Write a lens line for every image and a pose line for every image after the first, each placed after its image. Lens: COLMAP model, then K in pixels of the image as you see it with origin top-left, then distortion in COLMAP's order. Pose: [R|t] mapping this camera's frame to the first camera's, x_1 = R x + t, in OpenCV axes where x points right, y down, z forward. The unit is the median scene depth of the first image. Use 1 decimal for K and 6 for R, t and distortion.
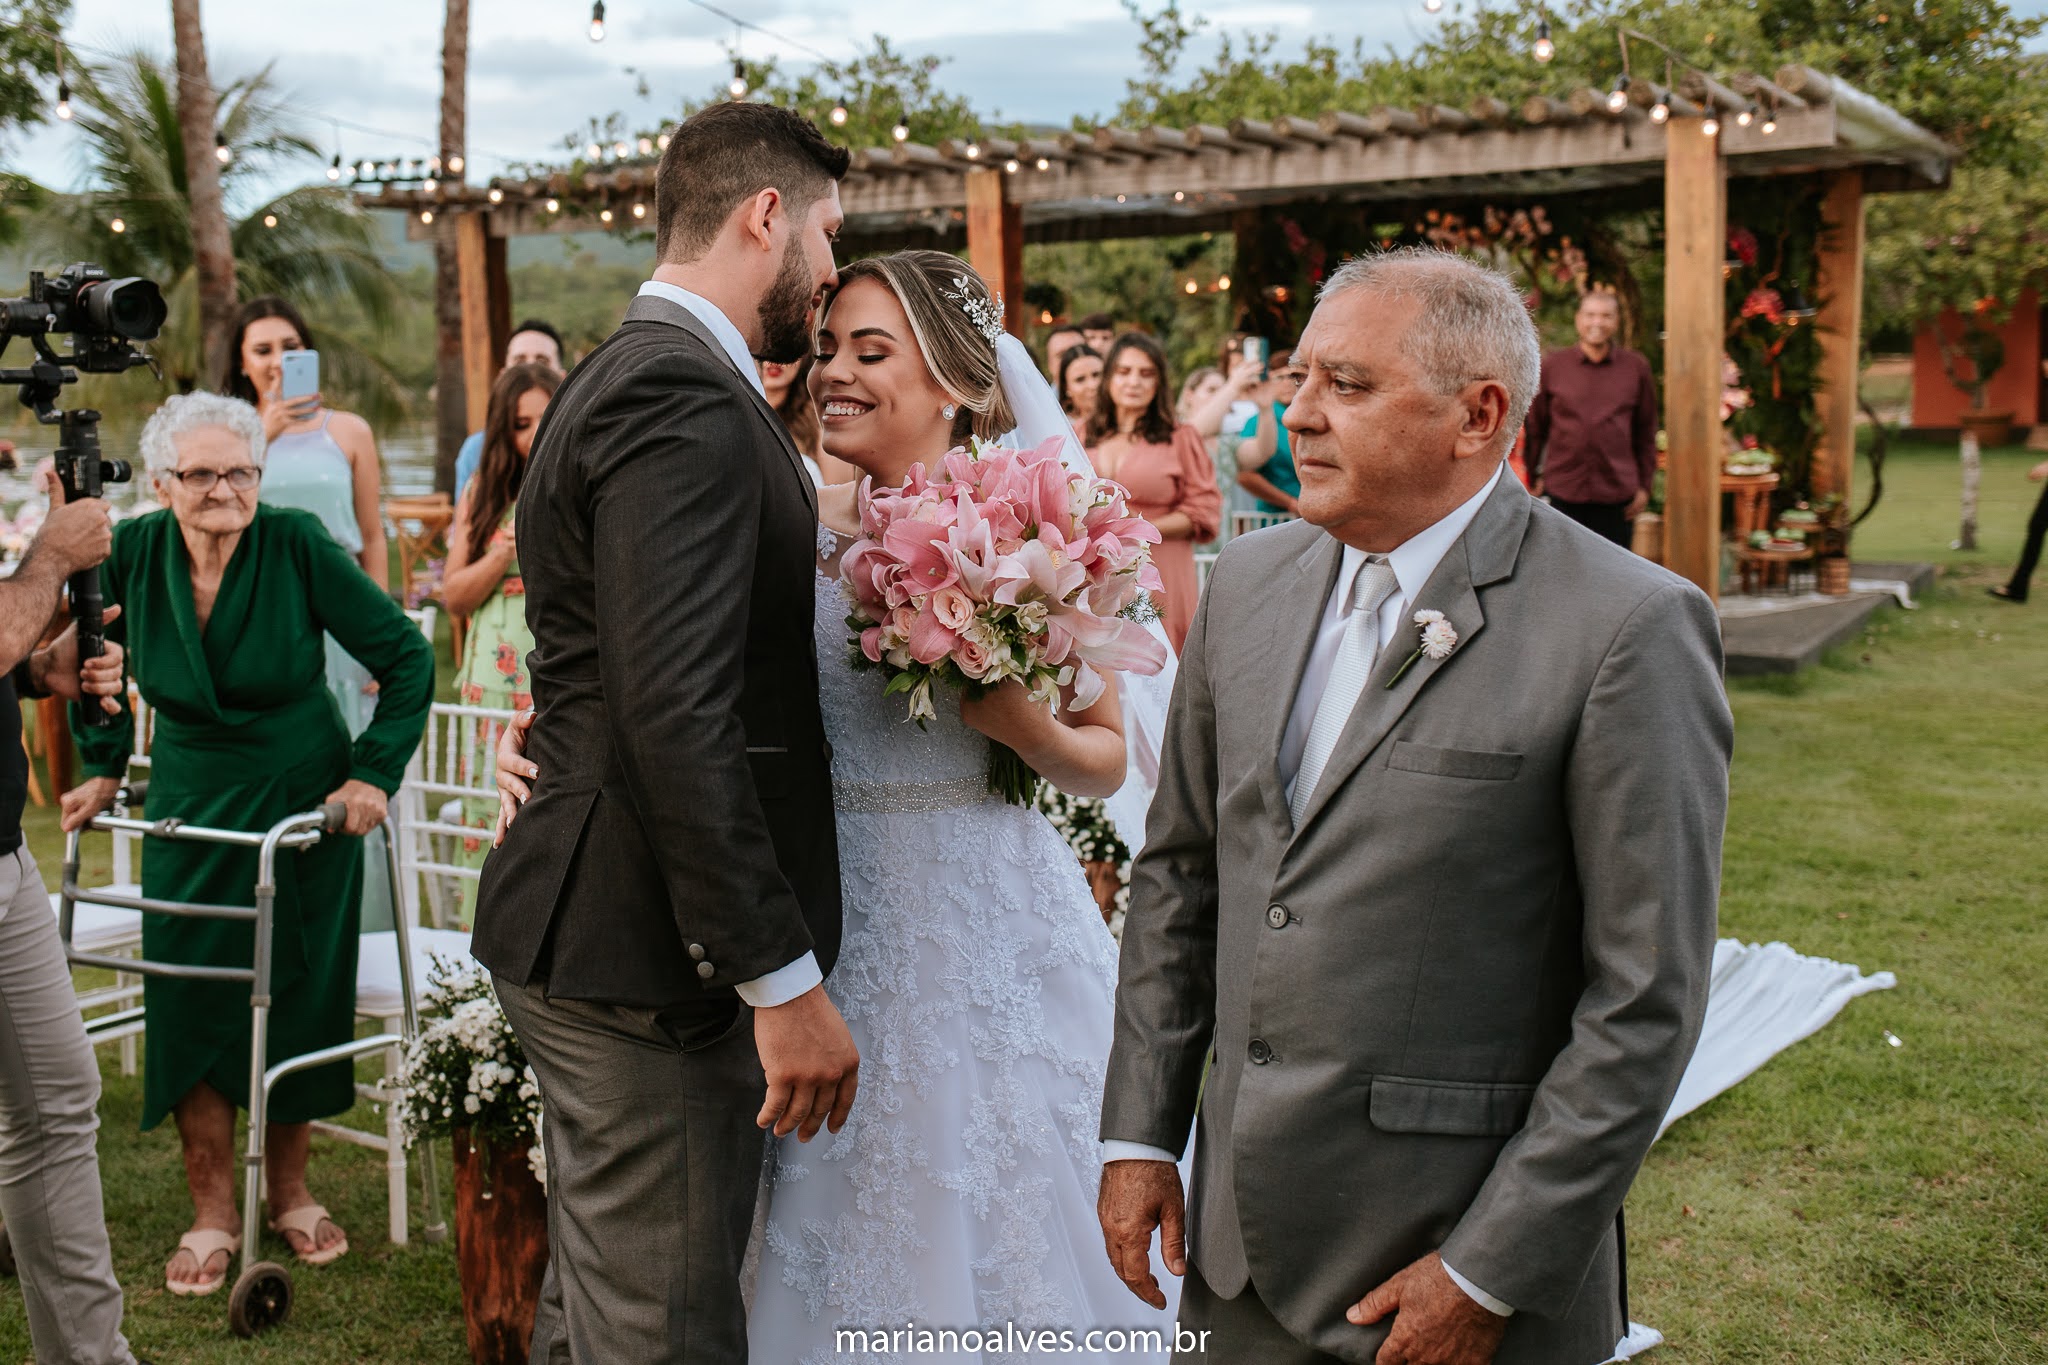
lens RADIAL K [[2063.4, 0, 1085.0], [0, 2063.4, 678.6], [0, 0, 1]] dist [0.000415, -0.035278]
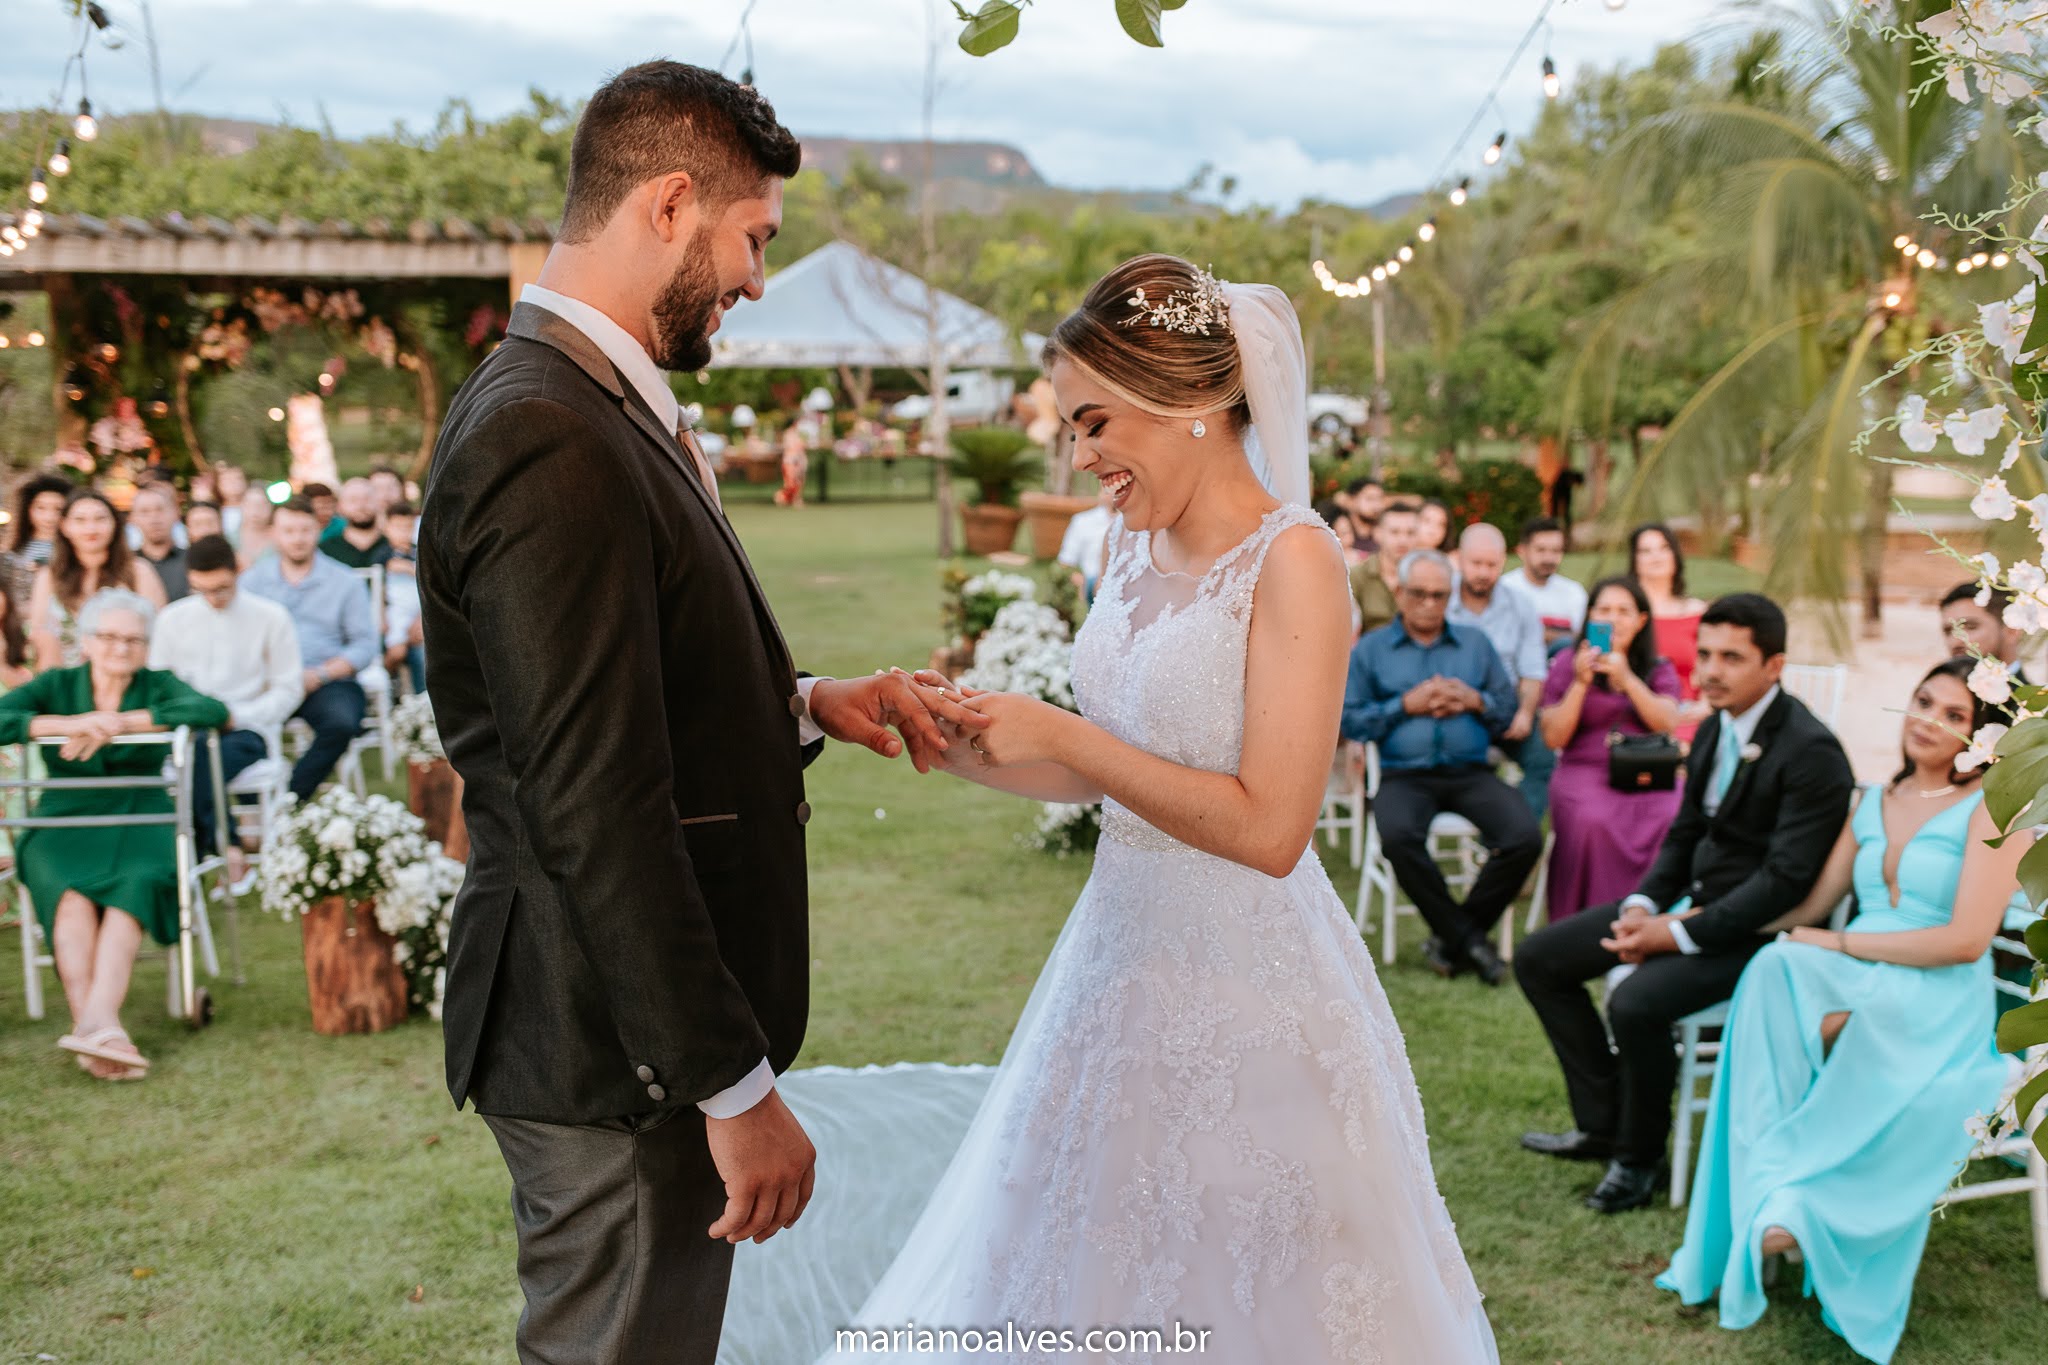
lens RADIAL K [[2173.8, 0, 1095.3], [0, 2173.8, 694.3], [0, 0, 1]] dist [-0.009027, -0.016406]
pose [[0.749424, -0.063674, 0.659022, -0.310609], [0.074178, 0.997173, 0.011993, 0.025668], [-0.657922, 0.039897, 0.752028, -0.243952]]
